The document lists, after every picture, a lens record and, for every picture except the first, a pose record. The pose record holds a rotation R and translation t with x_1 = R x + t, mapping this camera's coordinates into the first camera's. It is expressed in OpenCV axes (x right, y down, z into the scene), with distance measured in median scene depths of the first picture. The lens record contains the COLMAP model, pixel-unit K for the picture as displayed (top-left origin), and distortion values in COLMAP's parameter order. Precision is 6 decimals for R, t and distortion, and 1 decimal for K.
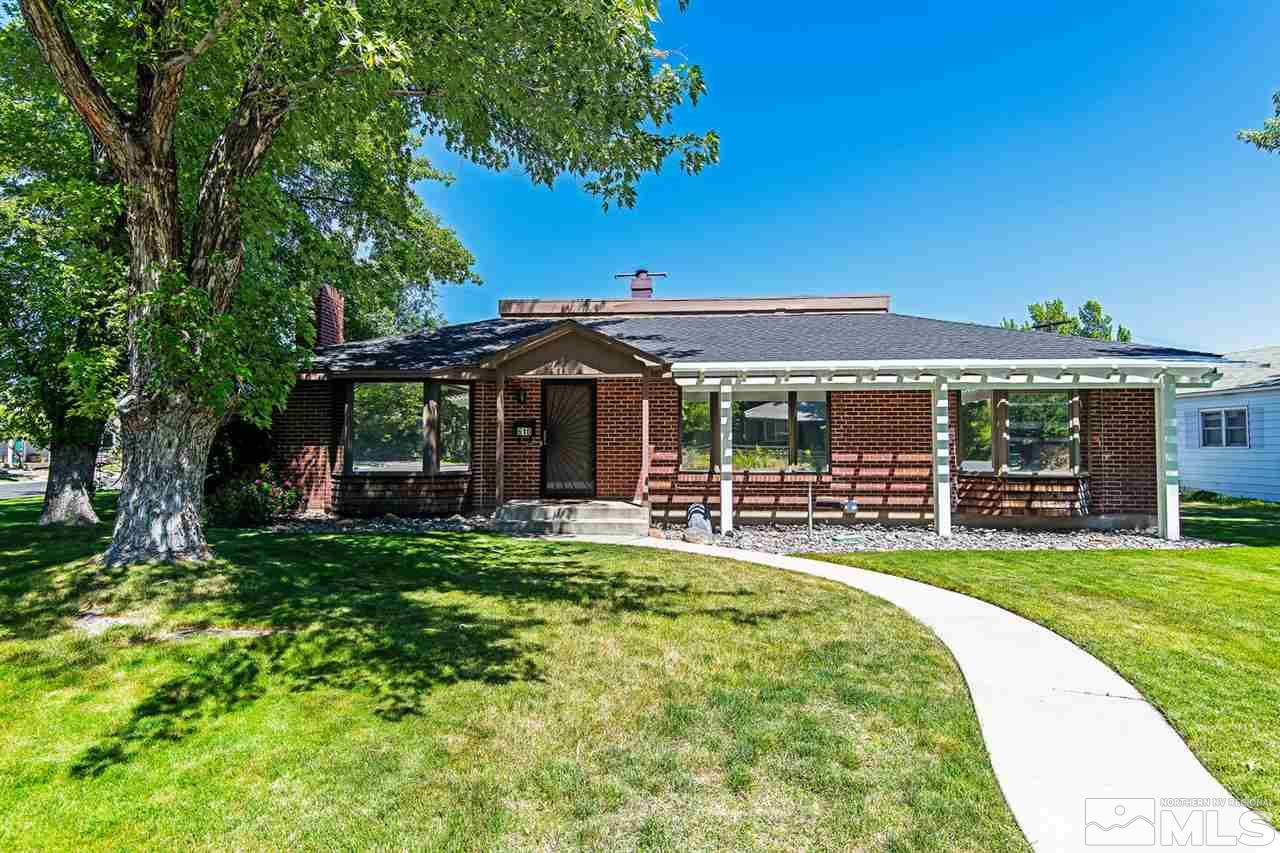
lens RADIAL K [[596.3, 0, 634.1], [0, 596.3, 401.0], [0, 0, 1]] dist [0.016120, -0.000640]
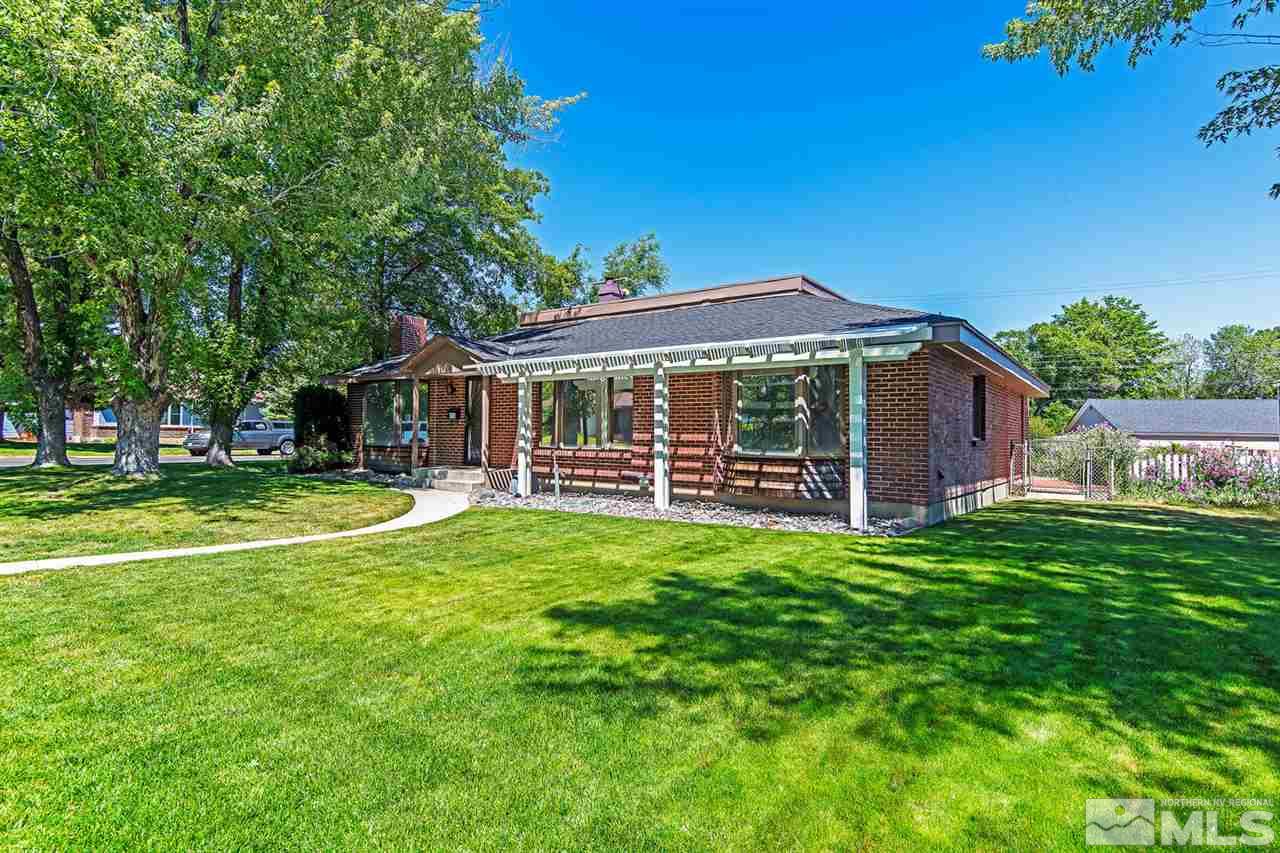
lens RADIAL K [[583.3, 0, 644.9], [0, 583.3, 394.3], [0, 0, 1]] dist [0.001417, -0.000974]
pose [[0.871198, -0.023790, -0.490354, 0.903406], [0.027244, 0.999629, -0.000095, 0.015296], [0.490174, -0.013277, 0.871523, 0.053702]]
